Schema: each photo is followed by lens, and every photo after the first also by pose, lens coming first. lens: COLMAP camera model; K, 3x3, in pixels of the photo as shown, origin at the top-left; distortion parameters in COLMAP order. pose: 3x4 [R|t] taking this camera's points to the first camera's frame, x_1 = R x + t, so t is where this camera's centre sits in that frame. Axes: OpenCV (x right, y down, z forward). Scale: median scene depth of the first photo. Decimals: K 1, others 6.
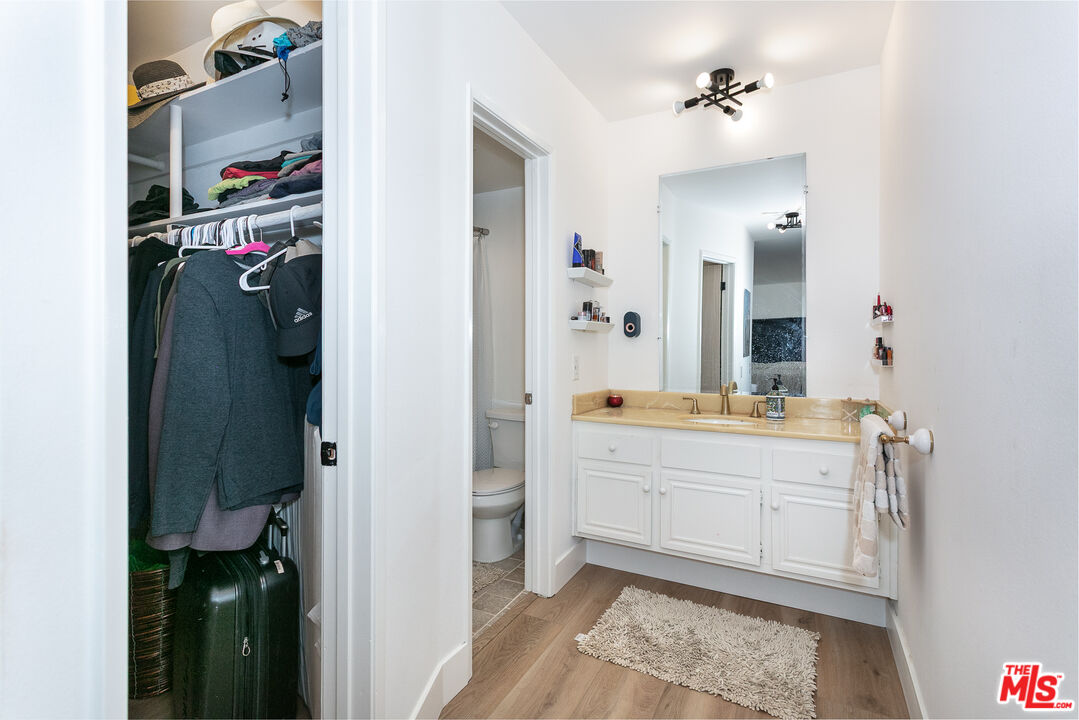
lens RADIAL K [[505.1, 0, 545.8], [0, 505.1, 350.2], [0, 0, 1]] dist [-0.003249, -0.000335]
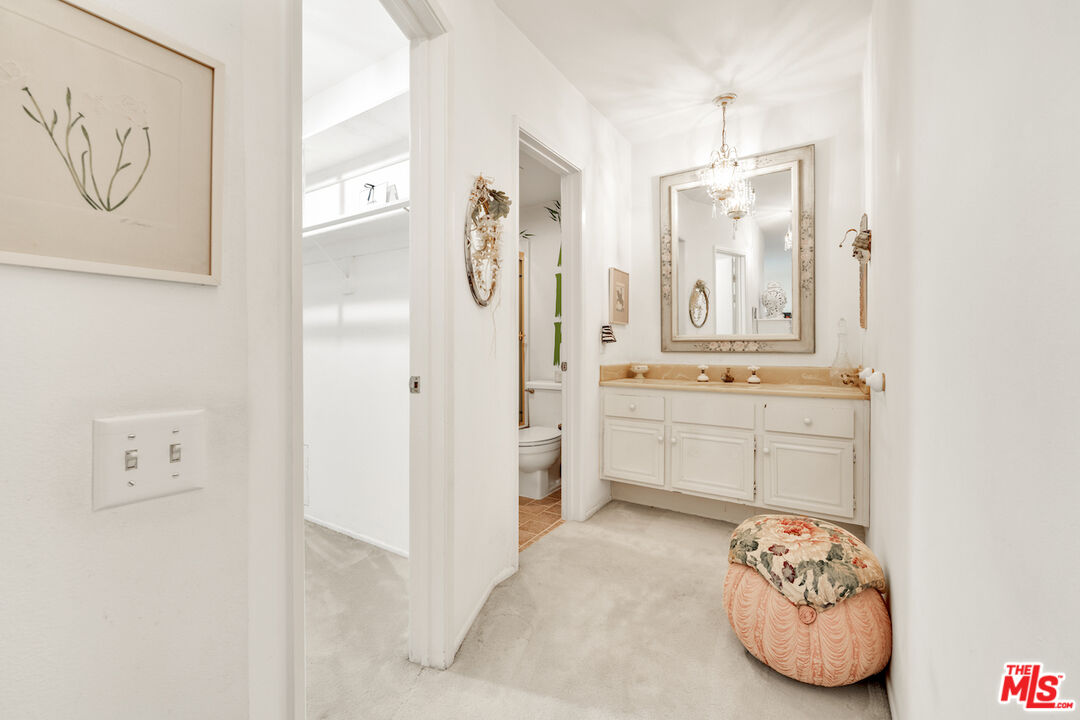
lens RADIAL K [[457.2, 0, 543.1], [0, 457.2, 349.8], [0, 0, 1]] dist [0.000981, 0.000095]
pose [[0.995827, -0.002483, -0.091223, 0.018765], [0.001826, 0.999972, -0.007284, 0.065004], [0.091239, 0.007087, 0.995804, -0.130560]]
